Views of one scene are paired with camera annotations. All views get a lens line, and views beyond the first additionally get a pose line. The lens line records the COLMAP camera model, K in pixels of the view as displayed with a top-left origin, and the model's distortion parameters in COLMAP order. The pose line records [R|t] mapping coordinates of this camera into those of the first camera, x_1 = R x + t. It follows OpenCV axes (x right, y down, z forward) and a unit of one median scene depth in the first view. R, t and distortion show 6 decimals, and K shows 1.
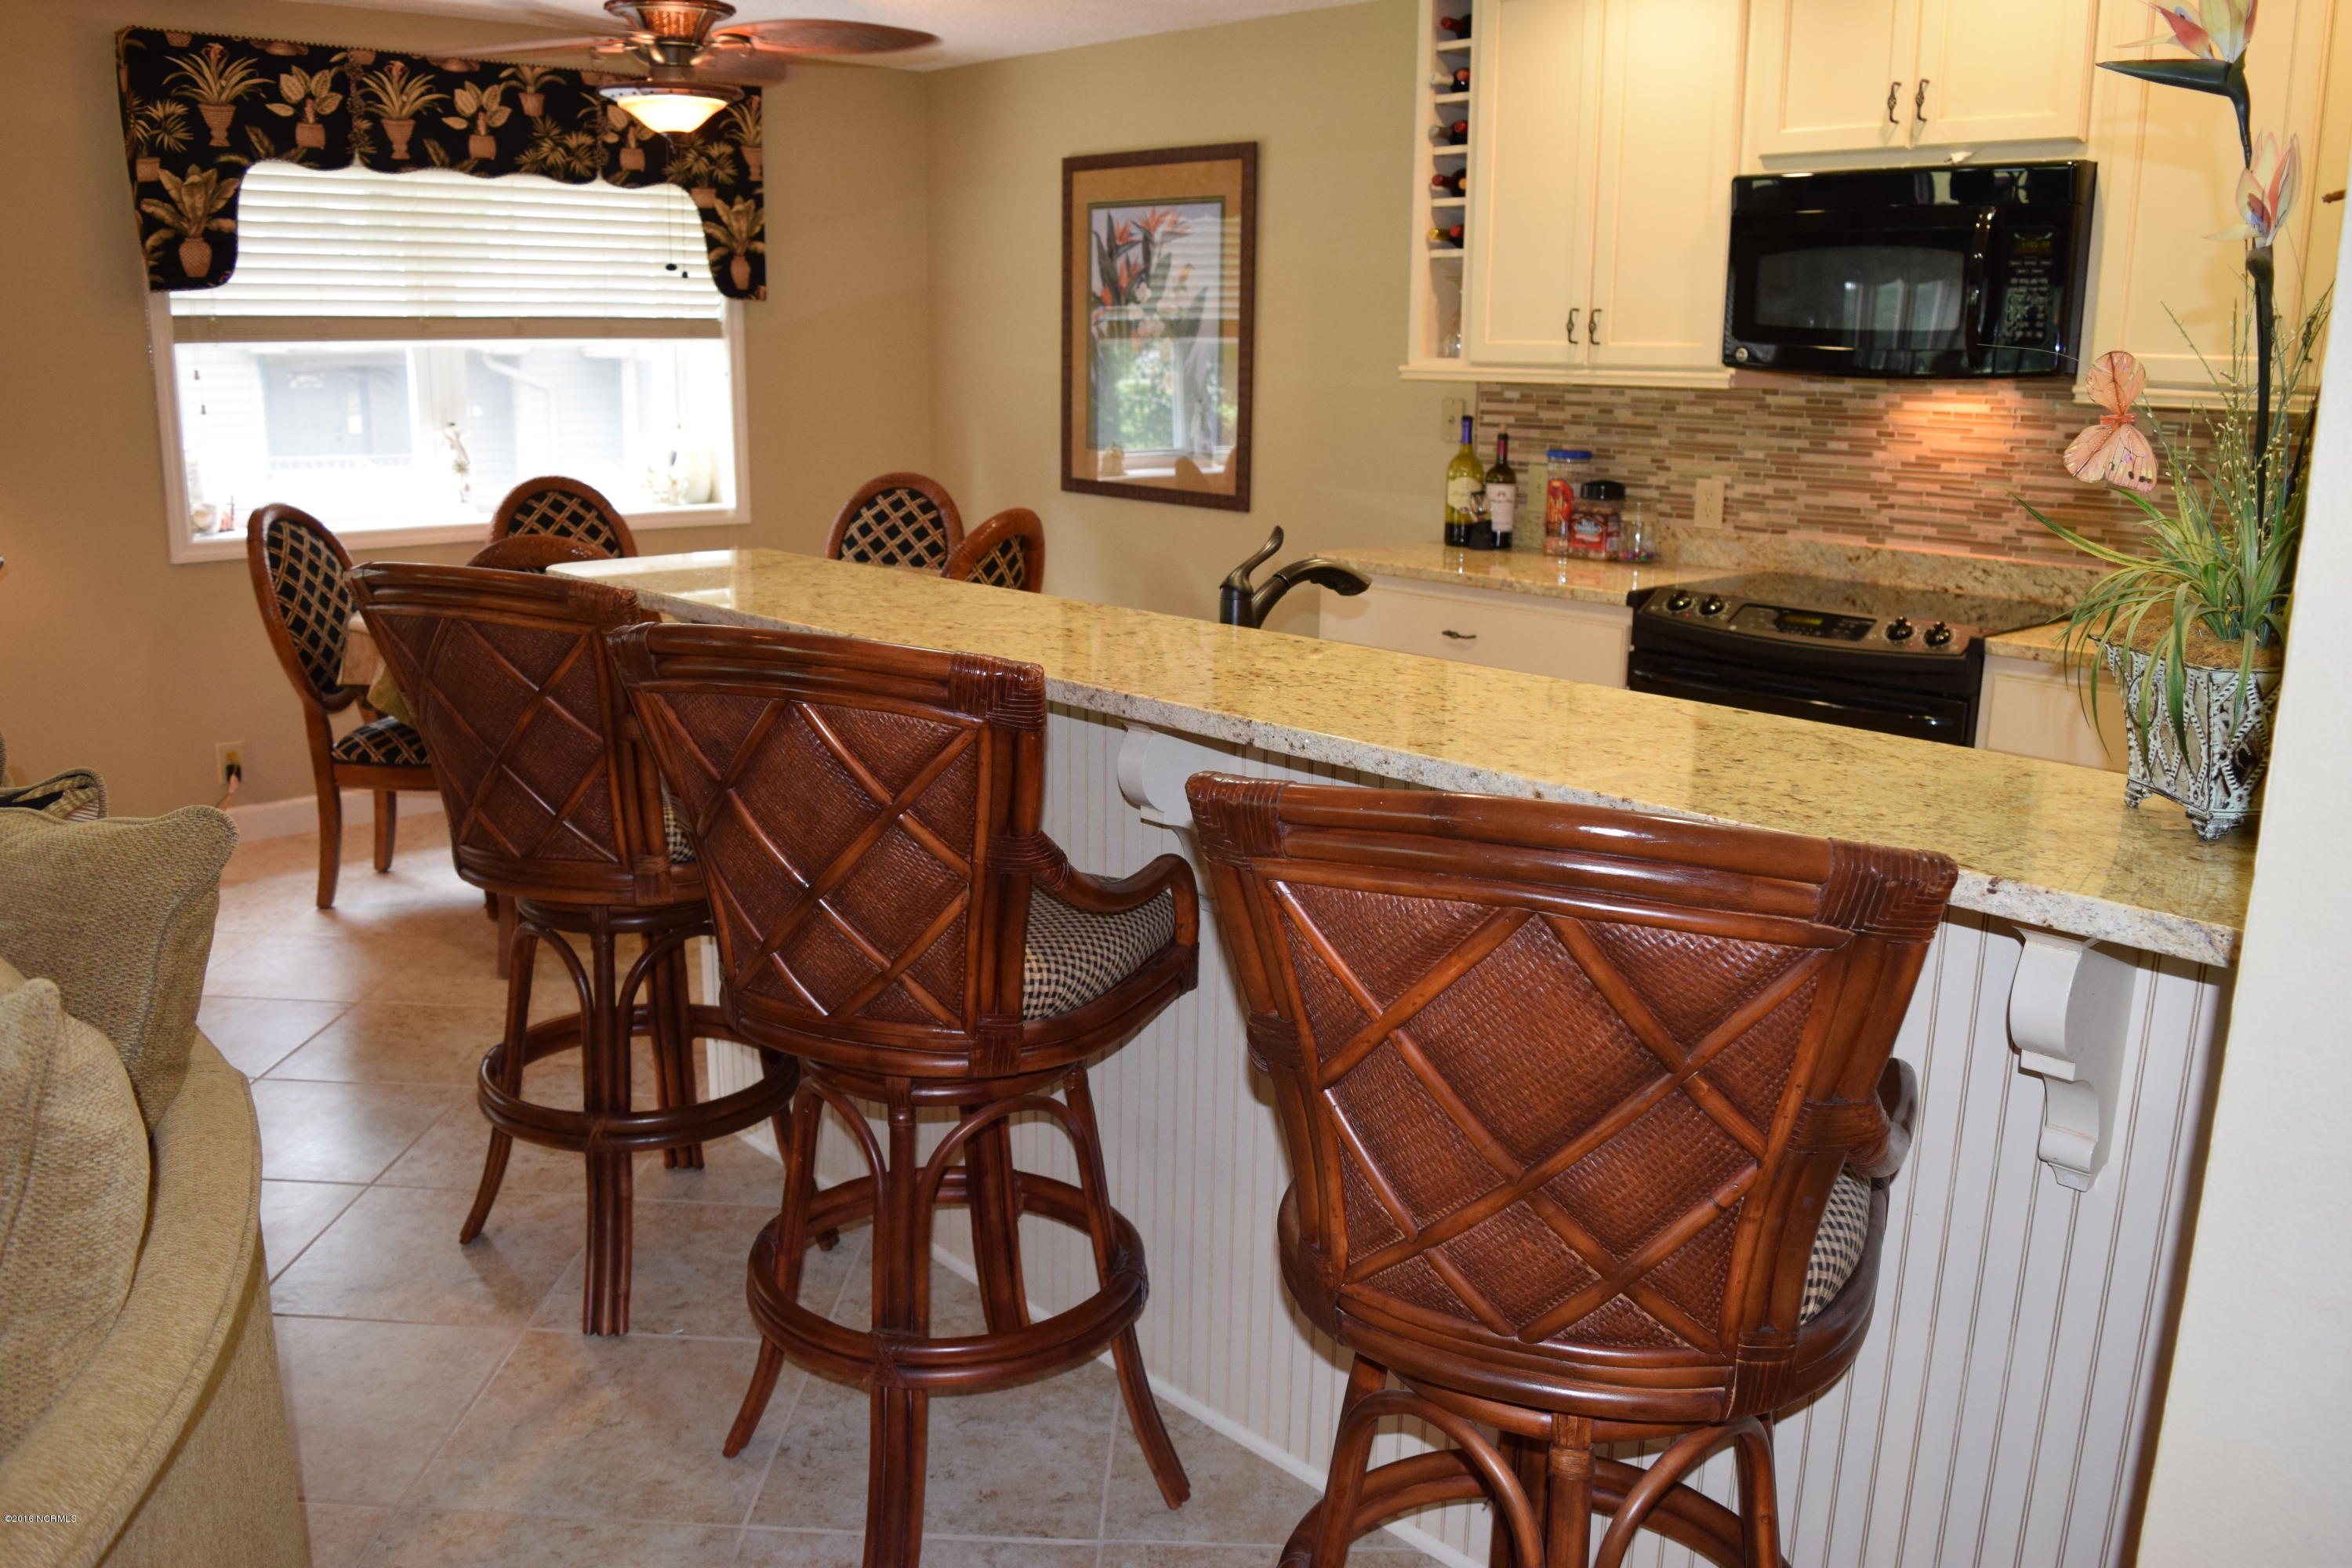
lens RADIAL K [[1851.6, 0, 1170.9], [0, 1851.6, 766.2], [0, 0, 1]] dist [-0.090141, 0.019731]
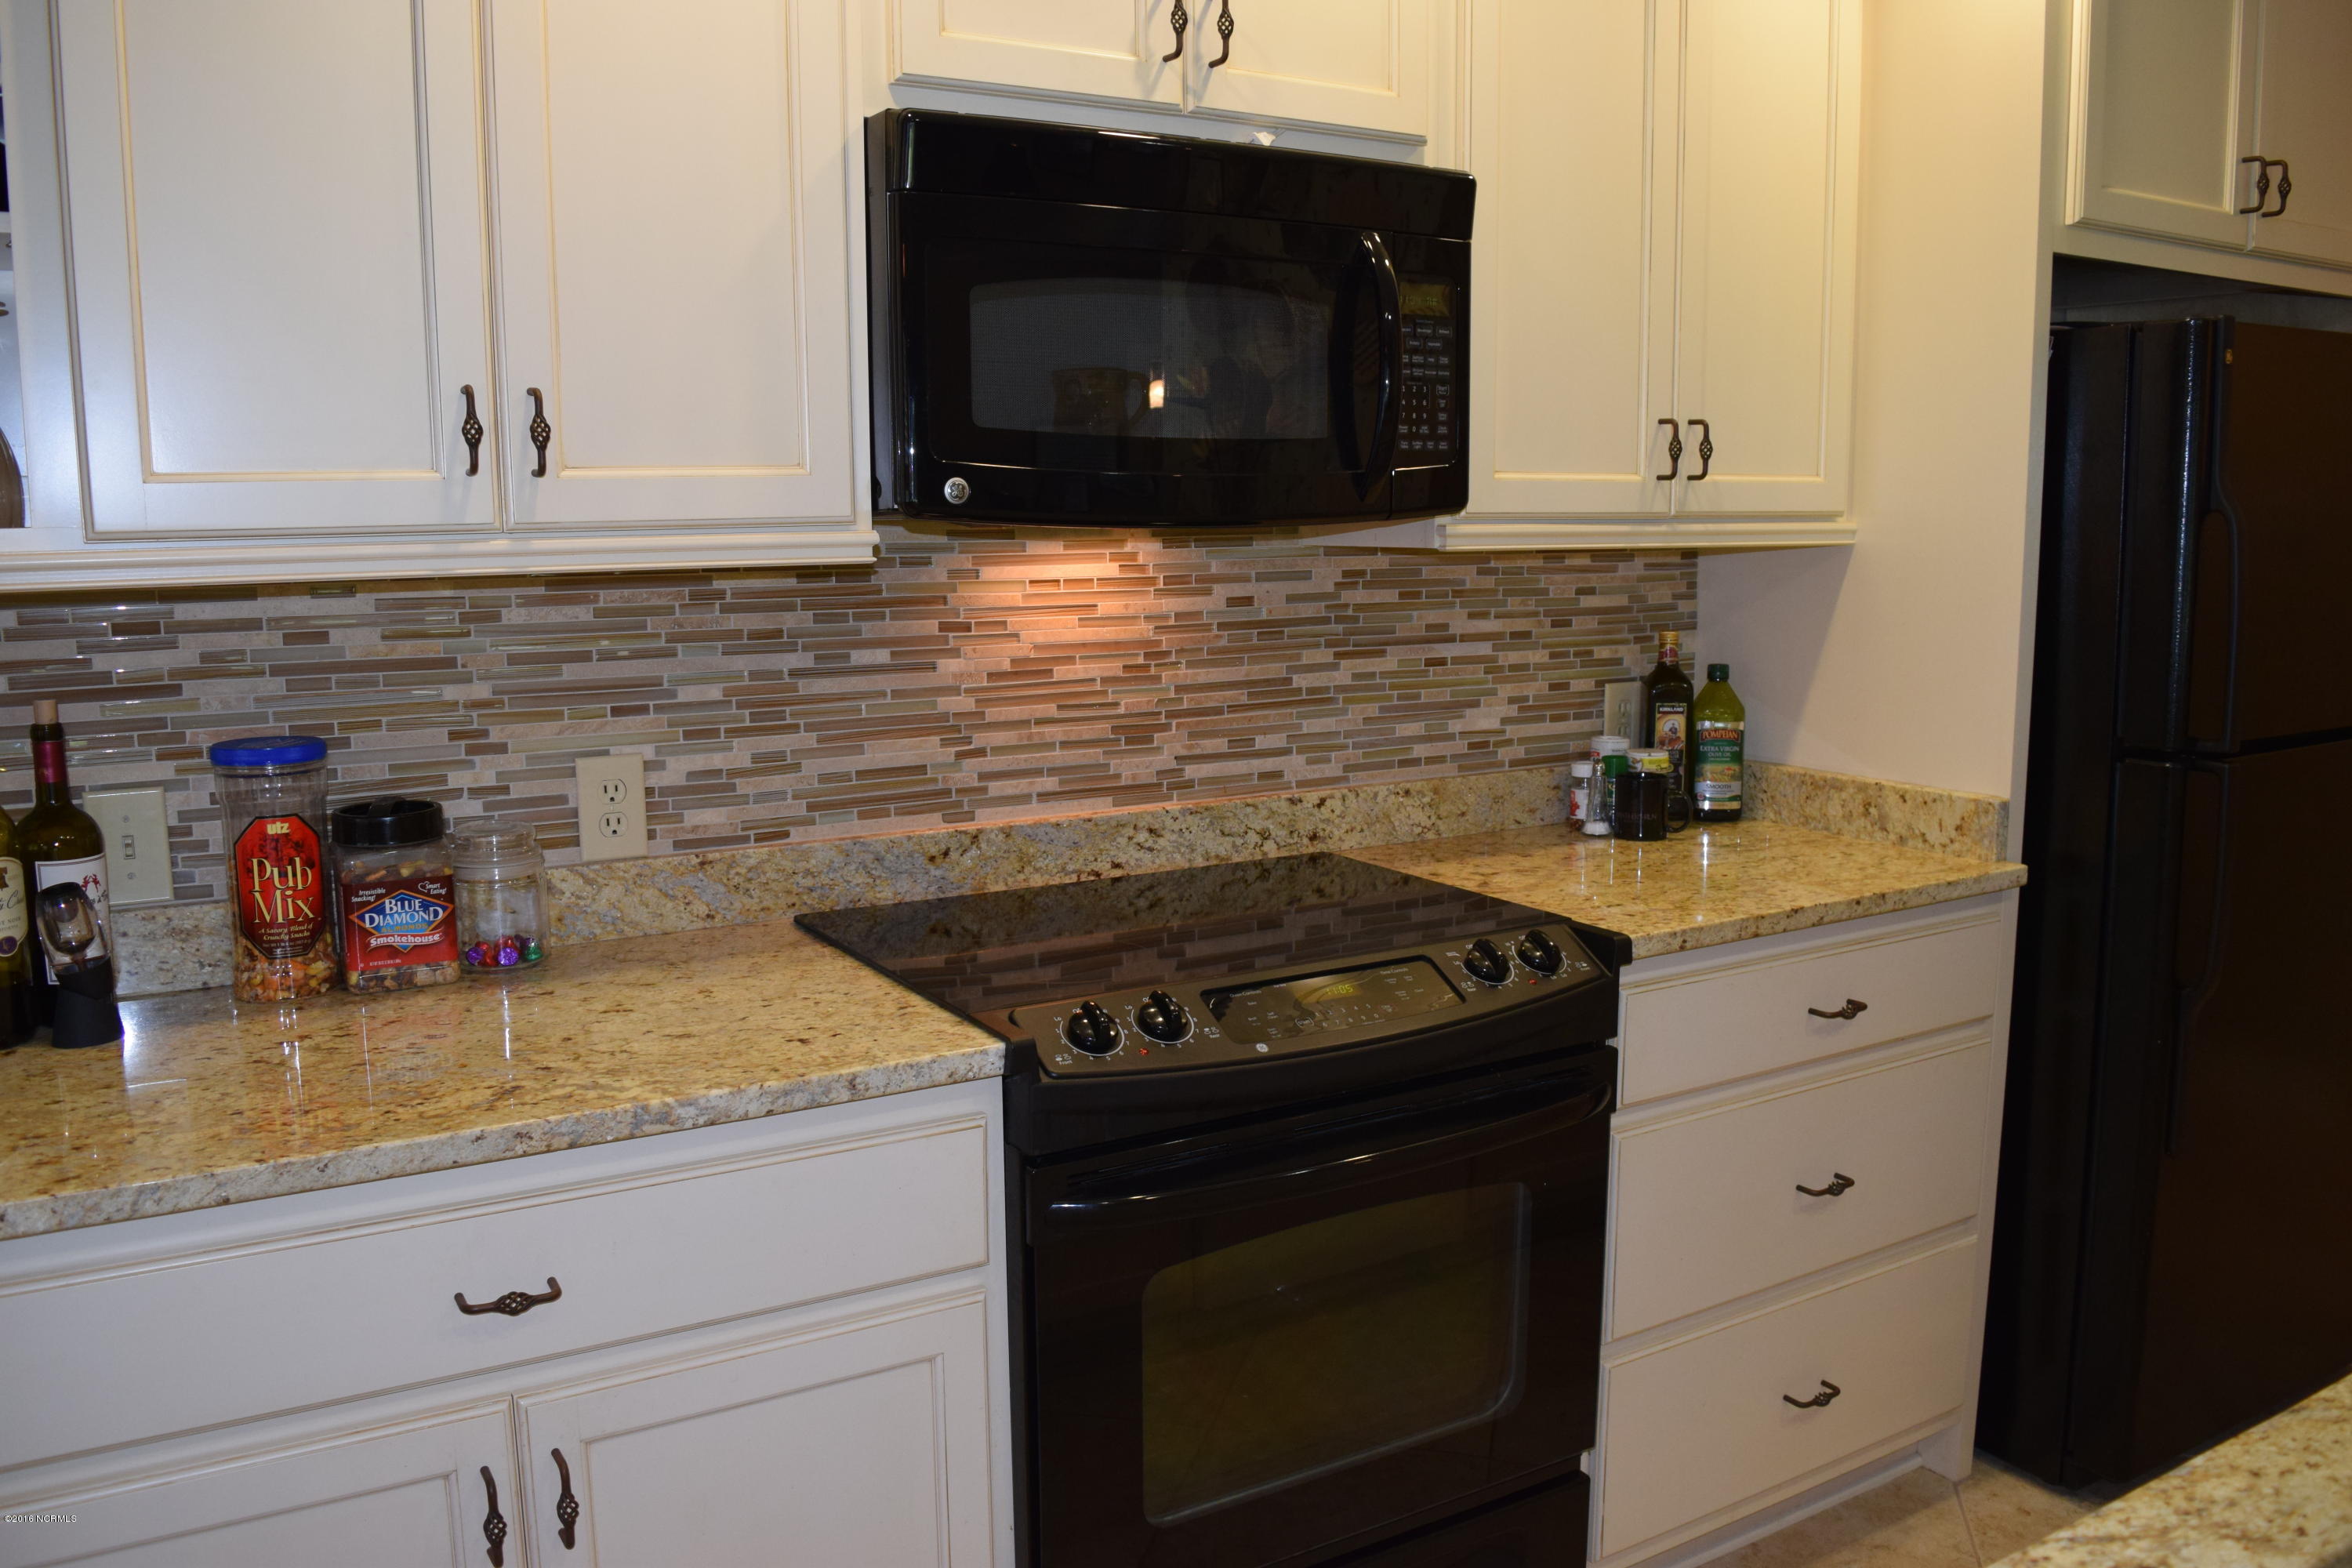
lens RADIAL K [[1851.6, 0, 1176.4], [0, 1851.6, 779.1], [0, 0, 1]] dist [-0.090141, 0.019731]
pose [[0.202013, -0.158164, 0.966527, -0.144489], [0.222519, 0.968477, 0.111974, -0.183985], [-0.953769, 0.192451, 0.230839, 0.808308]]
